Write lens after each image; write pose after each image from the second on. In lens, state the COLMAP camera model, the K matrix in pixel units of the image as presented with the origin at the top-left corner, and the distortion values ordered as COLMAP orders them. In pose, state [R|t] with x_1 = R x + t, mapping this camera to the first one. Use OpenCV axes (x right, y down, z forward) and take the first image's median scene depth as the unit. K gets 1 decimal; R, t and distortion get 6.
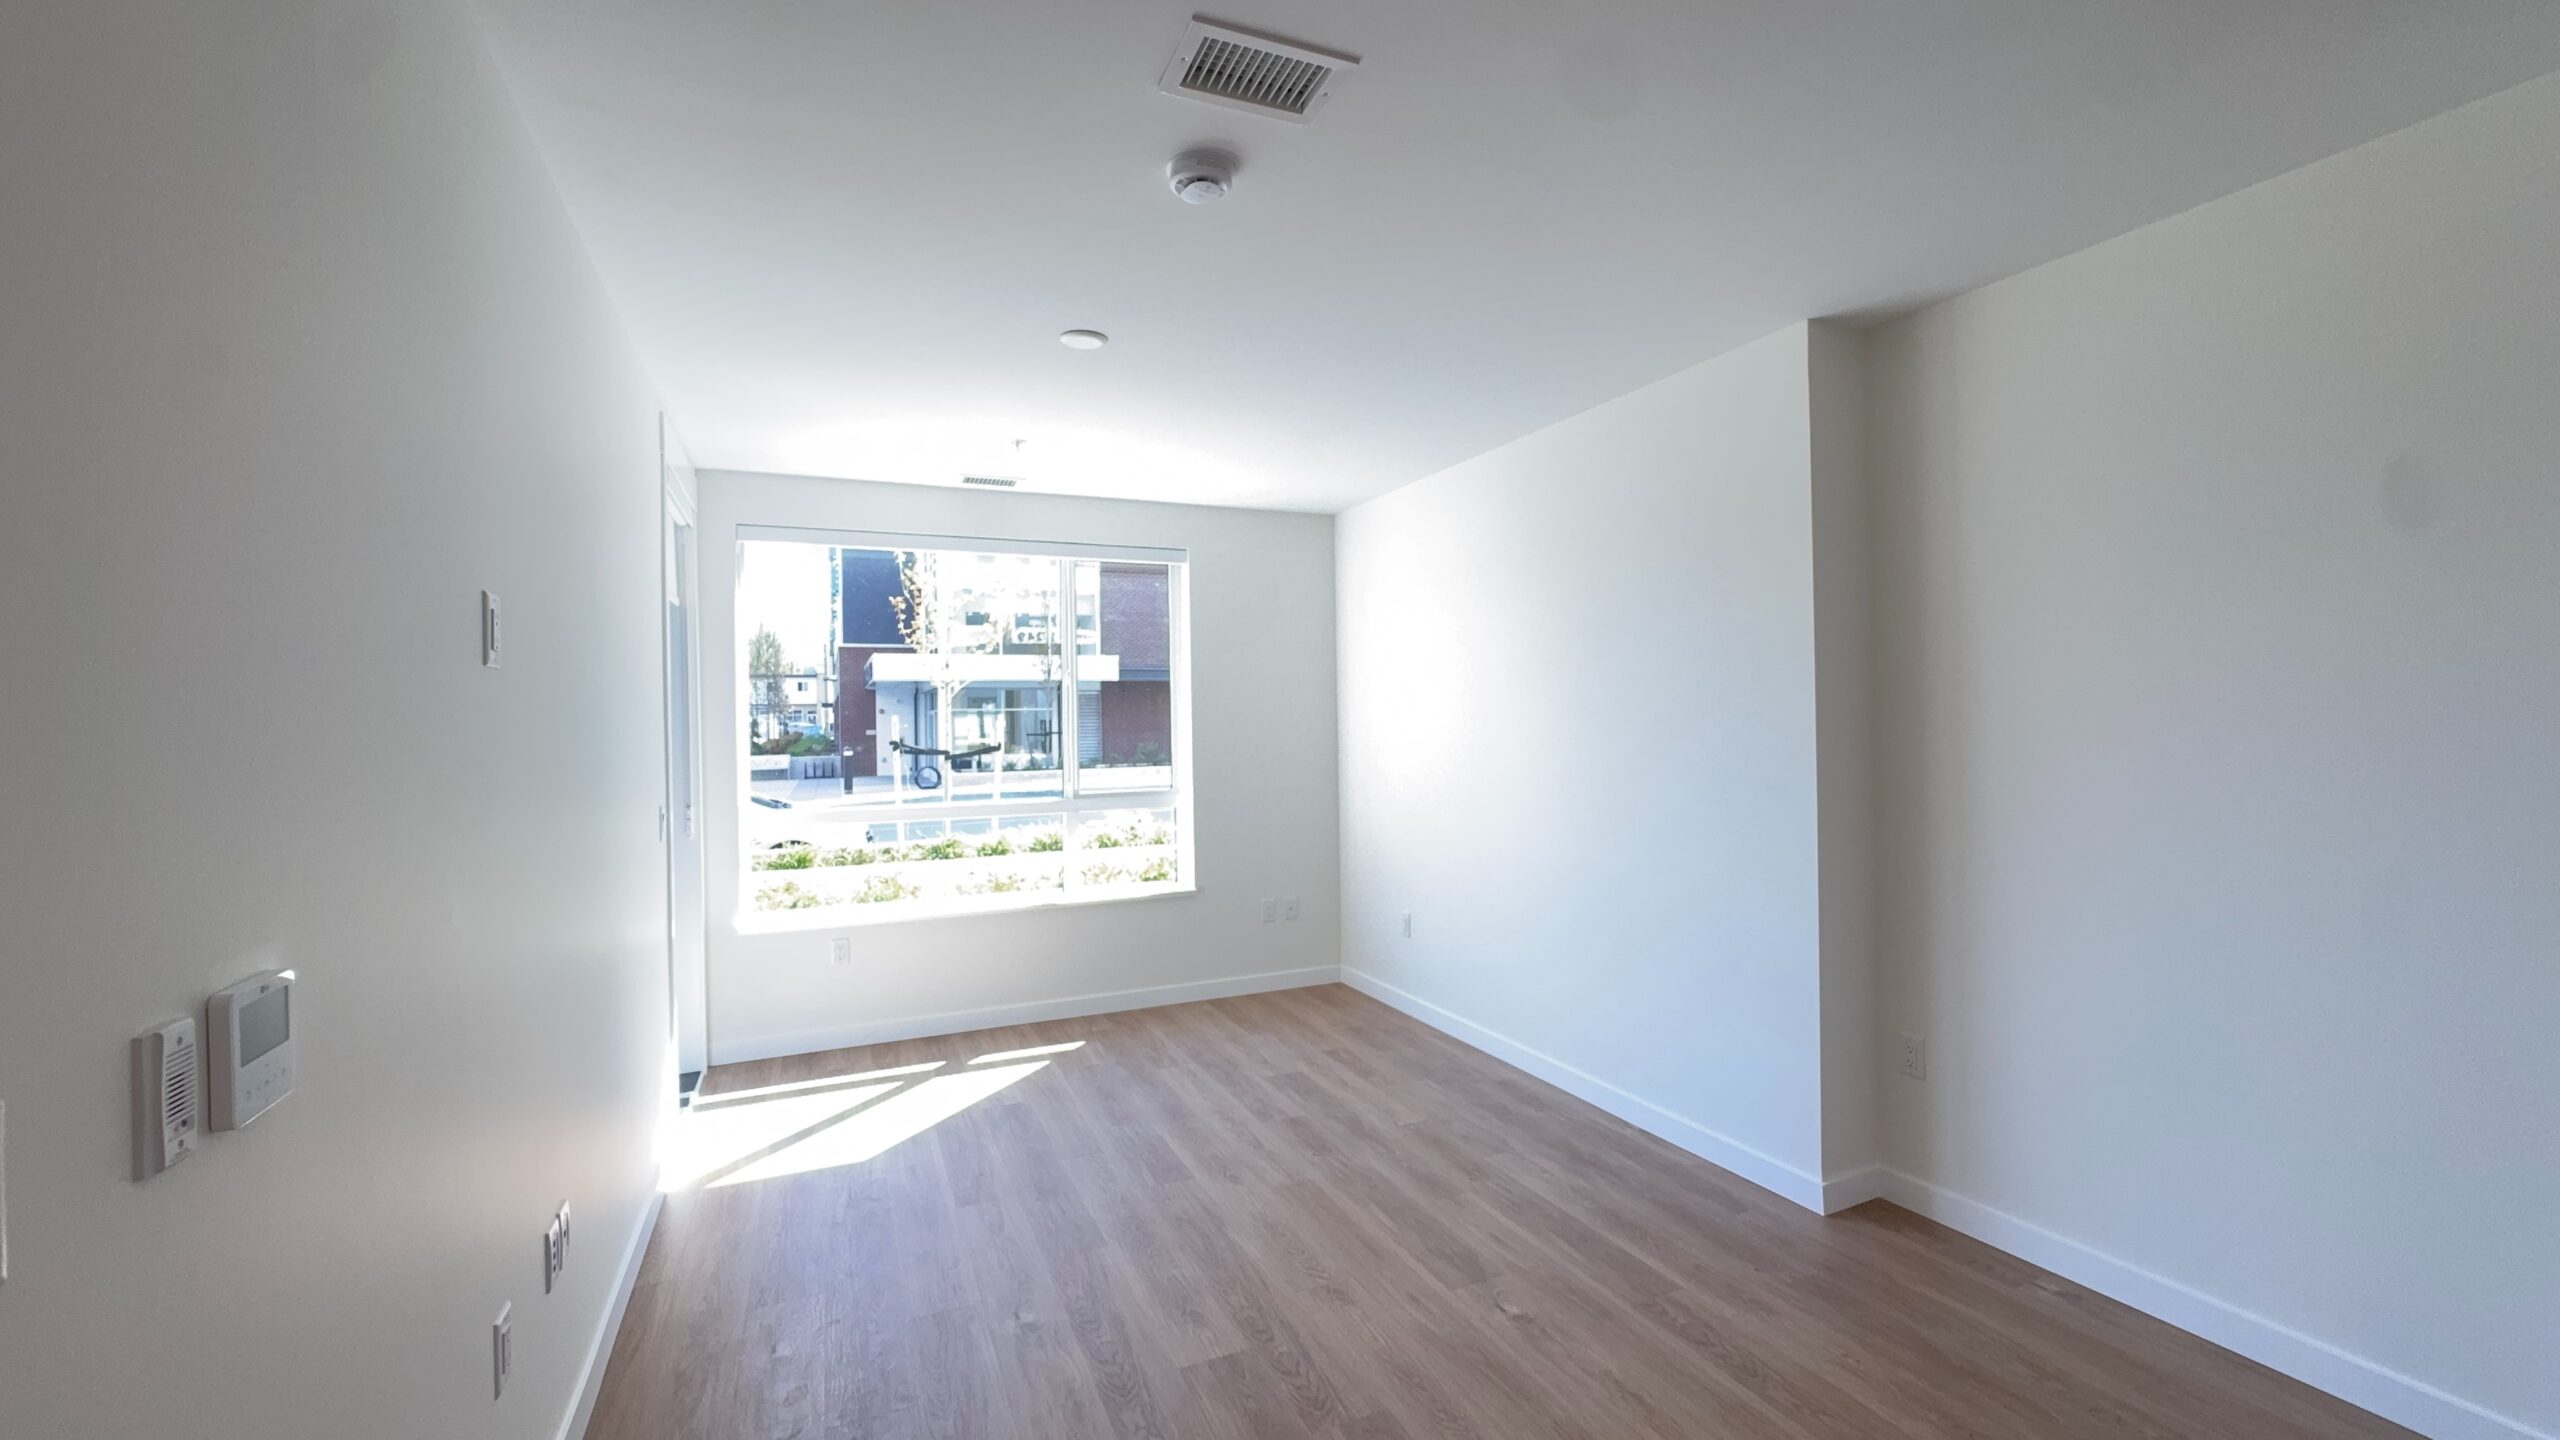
lens RADIAL K [[1023.0, 0, 1280.0], [0, 1023.0, 720.0], [0, 0, 1]] dist [0.000427, 0.000015]
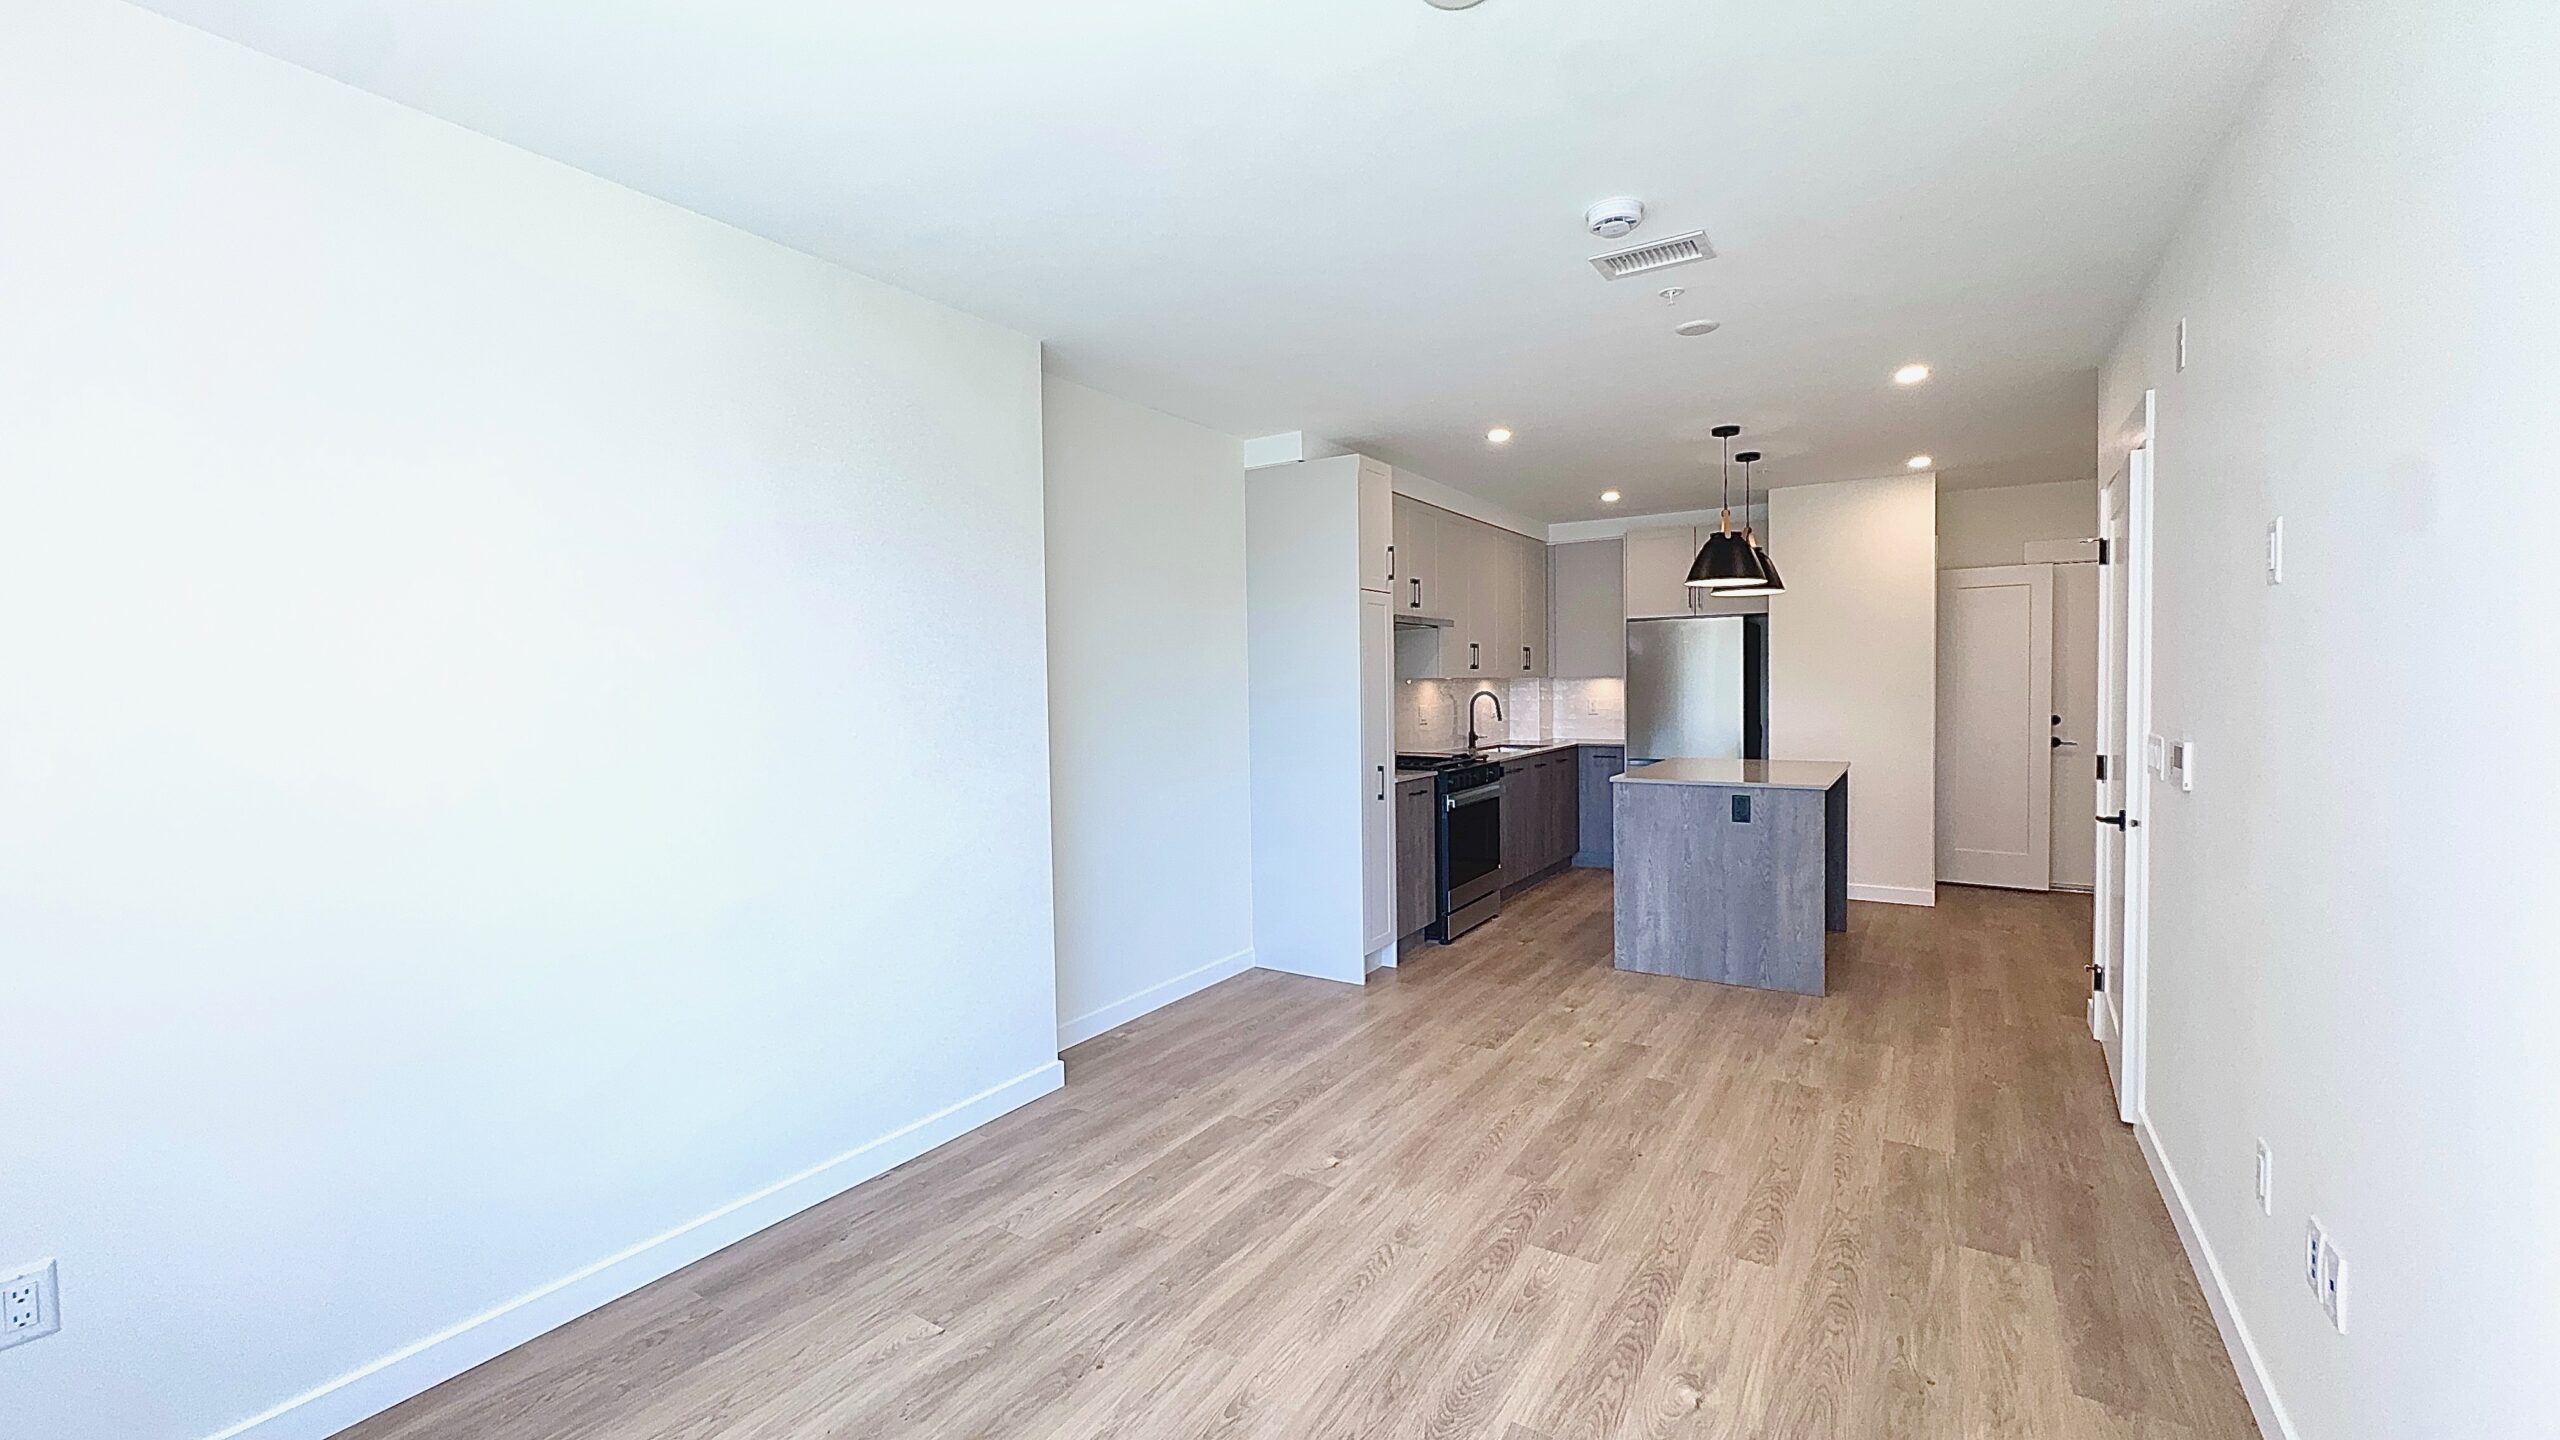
lens RADIAL K [[1017.3, 0, 1280.0], [0, 1017.3, 720.0], [0, 0, 1]] dist [-0.002993, -0.000299]
pose [[-0.549343, -0.003425, 0.835590, -0.649460], [0.023696, 0.999526, 0.019675, 0.030818], [-0.835261, 0.030608, -0.549001, 1.494505]]
